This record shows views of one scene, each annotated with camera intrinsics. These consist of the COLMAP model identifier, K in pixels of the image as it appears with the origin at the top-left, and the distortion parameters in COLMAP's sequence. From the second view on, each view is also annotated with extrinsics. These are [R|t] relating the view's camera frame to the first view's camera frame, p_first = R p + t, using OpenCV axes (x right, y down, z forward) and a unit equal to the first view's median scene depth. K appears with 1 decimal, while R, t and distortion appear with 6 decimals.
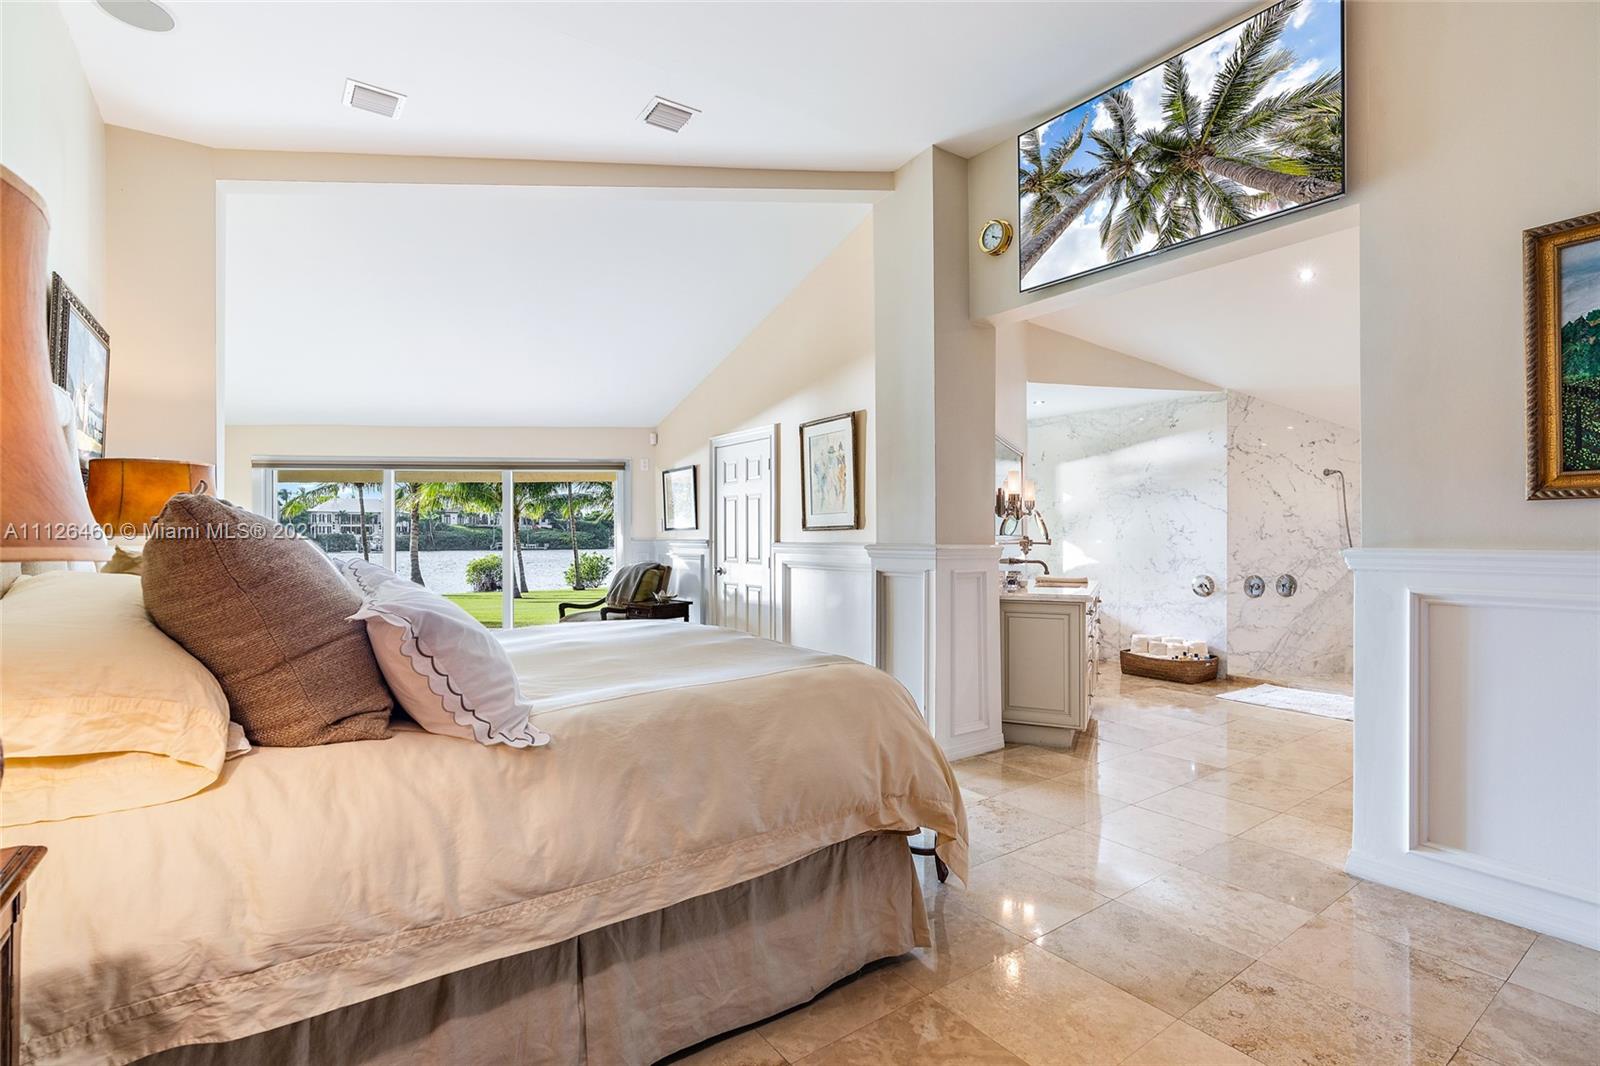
lens RADIAL K [[738.5, 0, 797.3], [0, 738.5, 533.9], [0, 0, 1]] dist [-0.006266, -0.000240]
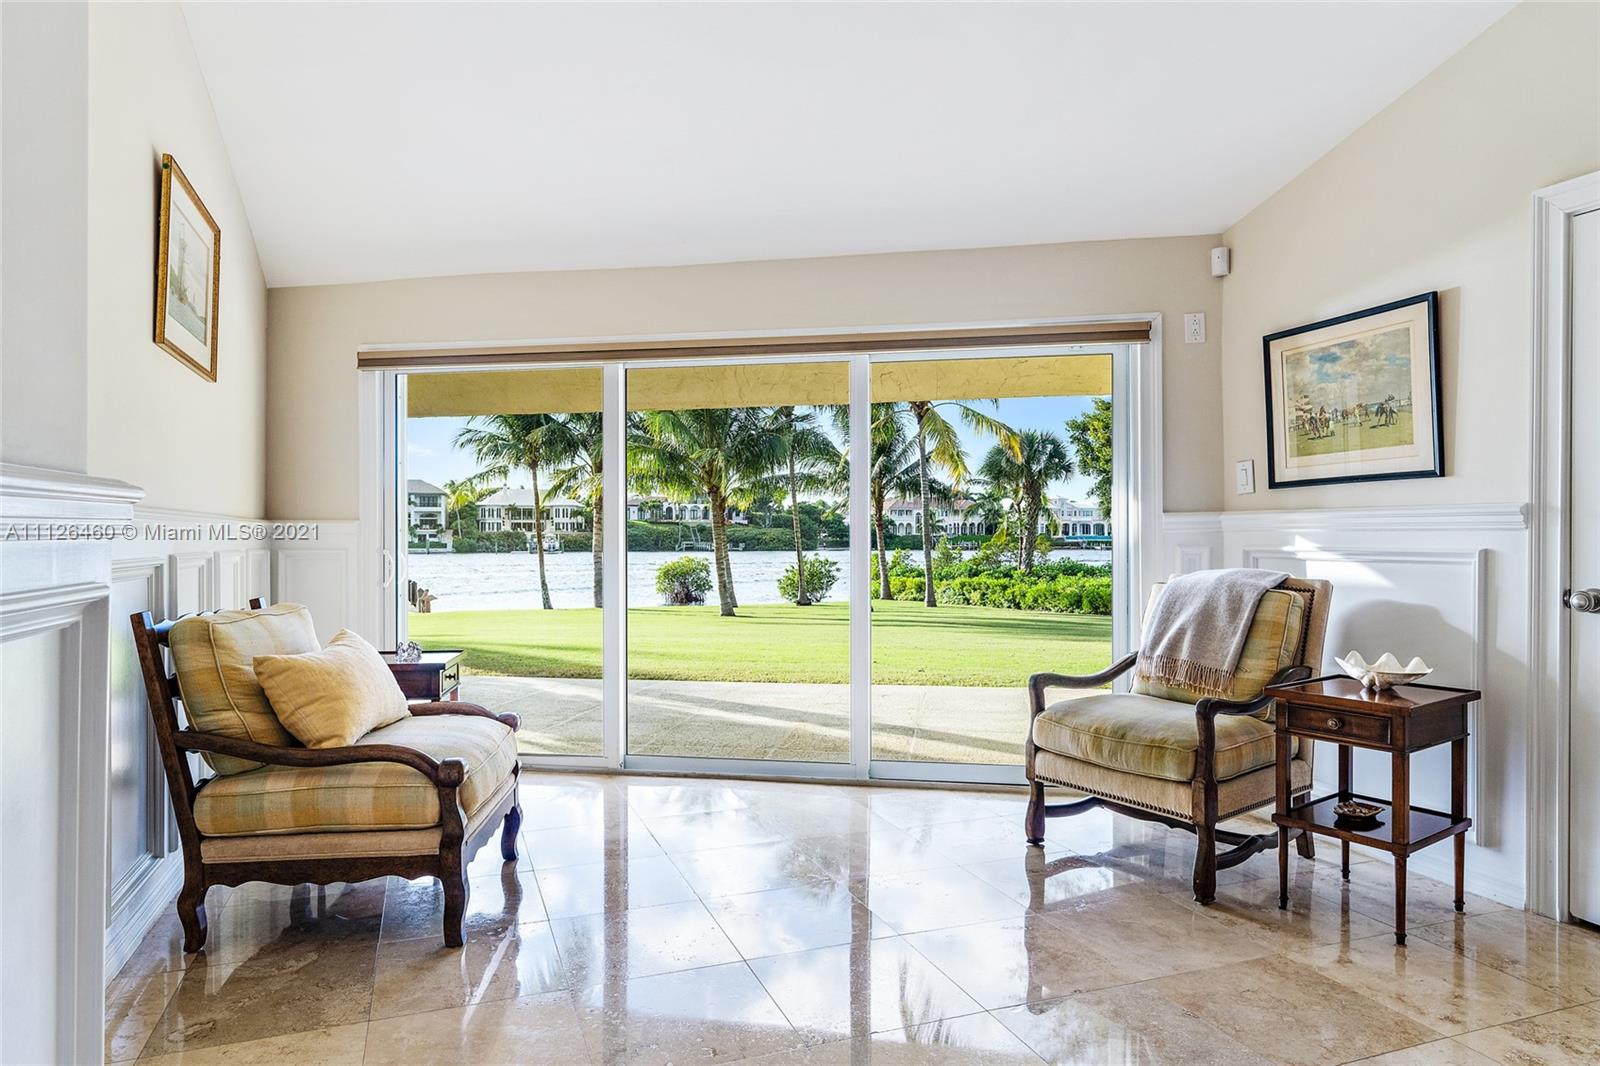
lens RADIAL K [[982.1, 0, 800.3], [0, 982.1, 537.3], [0, 0, 1]] dist [0.007934, 0.002008]
pose [[0.964164, 0.000623, -0.265306, -0.296992], [0.001123, 0.999979, 0.006431, 0.018301], [0.265304, -0.006499, 0.964143, 0.464775]]
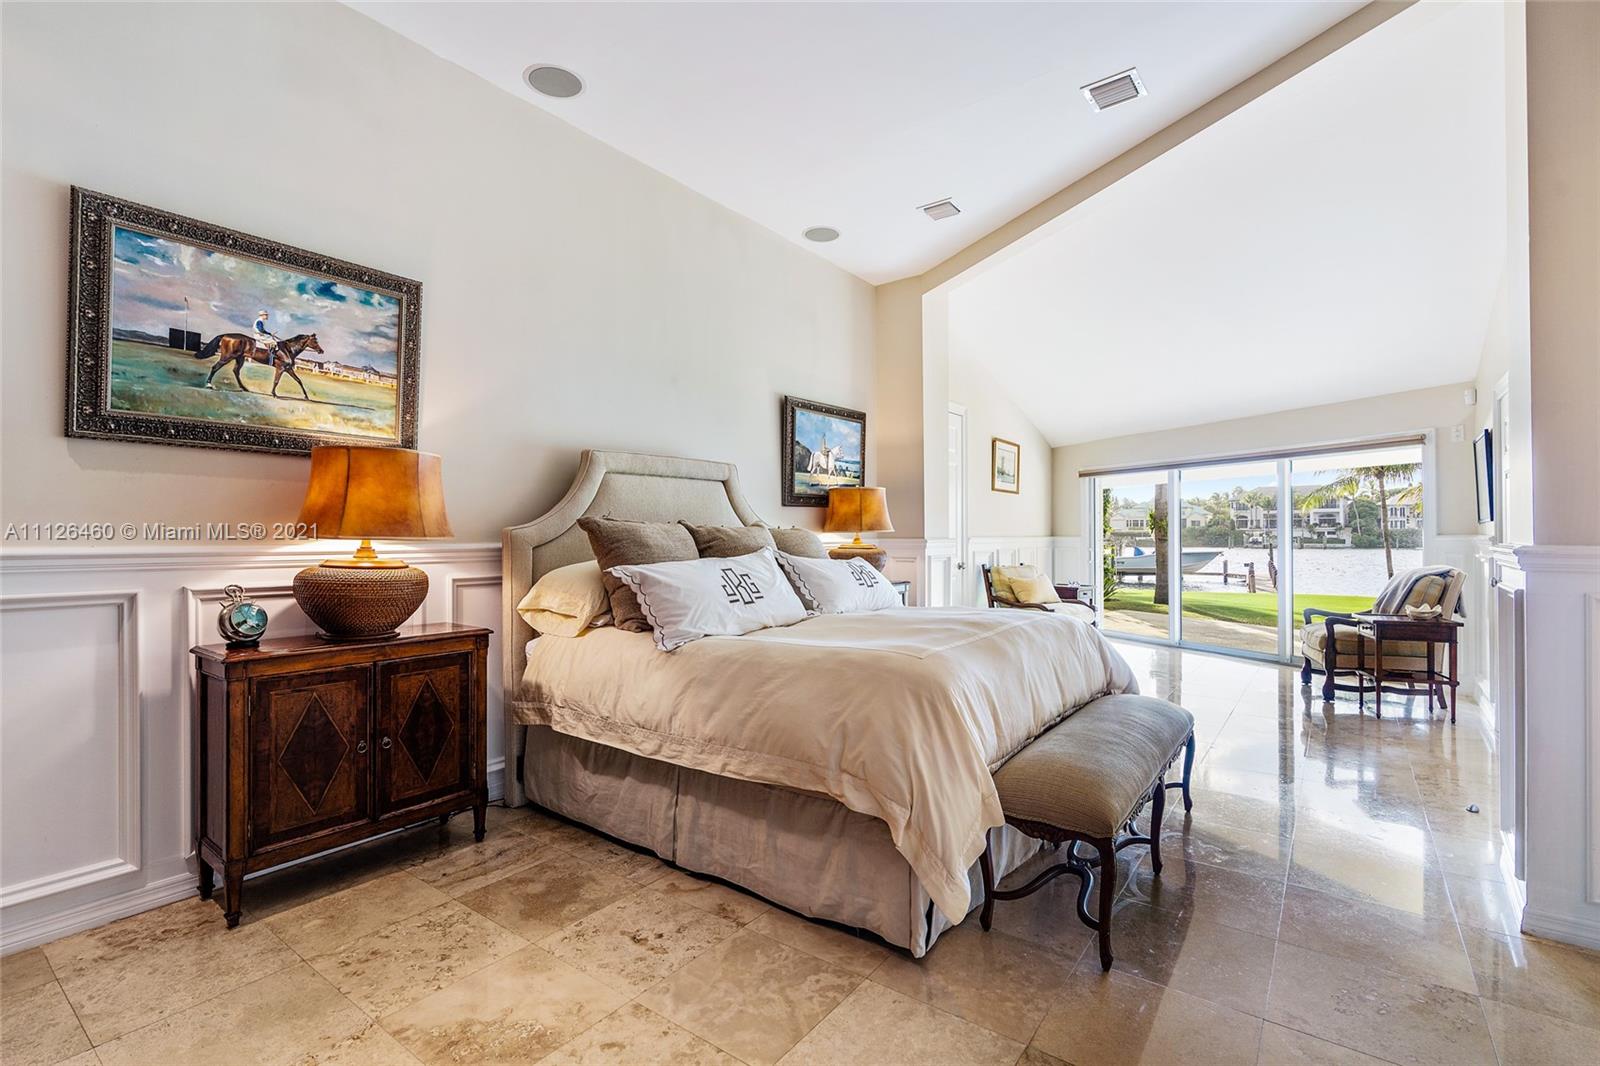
lens RADIAL K [[738.5, 0, 794.0], [0, 738.5, 528.3], [0, 0, 1]] dist [-0.006266, -0.000240]
pose [[0.305430, -0.005255, -0.952200, 0.311532], [0.004440, 0.999982, -0.004095, 0.000011], [0.952204, -0.002978, 0.305448, 0.162938]]
